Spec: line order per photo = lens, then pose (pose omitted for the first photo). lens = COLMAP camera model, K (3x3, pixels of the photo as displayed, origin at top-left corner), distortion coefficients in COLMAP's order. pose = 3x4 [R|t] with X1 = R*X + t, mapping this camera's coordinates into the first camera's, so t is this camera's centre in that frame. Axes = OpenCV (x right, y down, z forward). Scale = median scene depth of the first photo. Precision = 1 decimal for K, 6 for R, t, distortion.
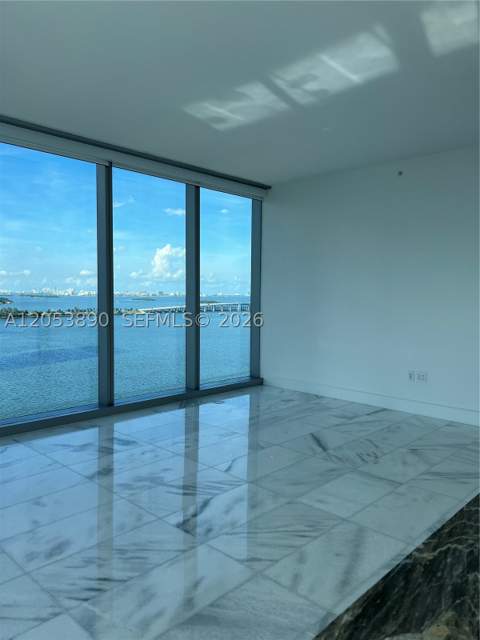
lens RADIAL K [[475.9, 0, 236.1], [0, 475.9, 341.5], [0, 0, 1]] dist [0.001584, -0.004838]
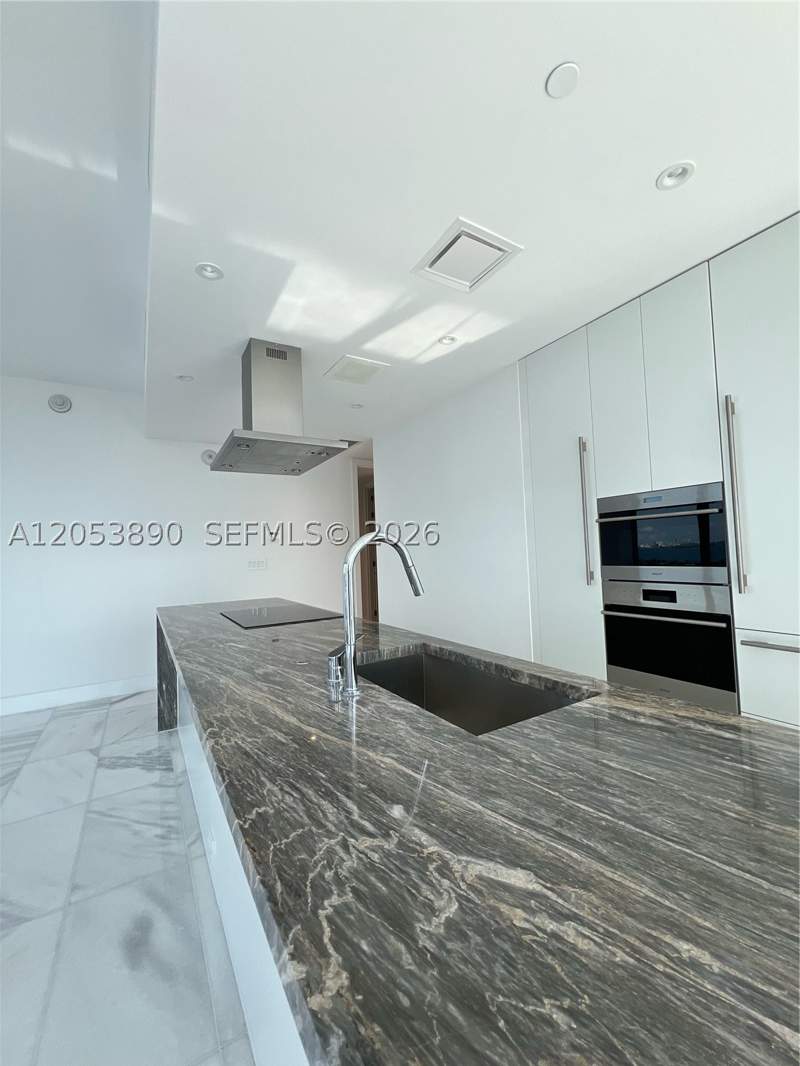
lens RADIAL K [[425.8, 0, 400.0], [0, 425.8, 533.0], [0, 0, 1]] dist [-0.001137, 0.000577]
pose [[0.248946, 0.026207, 0.968163, 0.004088], [0.133488, 0.989165, -0.061100, 0.013153], [-0.959274, 0.144449, 0.242750, 0.147253]]
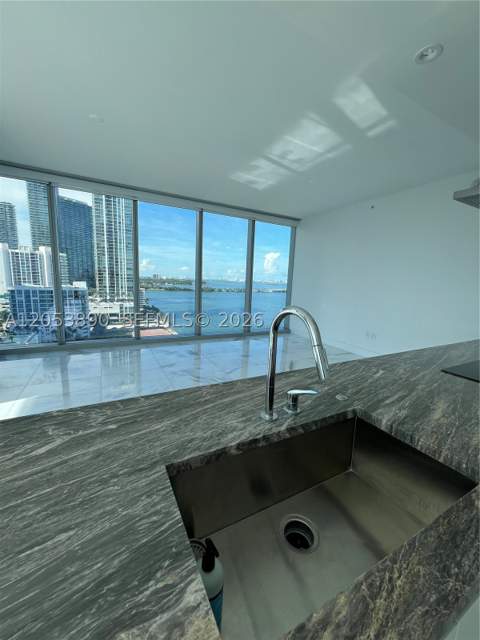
lens RADIAL K [[255.6, 0, 240.0], [0, 255.6, 320.0], [0, 0, 1]] dist [-0.001137, 0.000577]
pose [[0.951619, 0.075114, -0.297957, 0.252722], [-0.060295, 0.996457, 0.058632, -0.002809], [0.301305, -0.037830, 0.952777, 0.053192]]
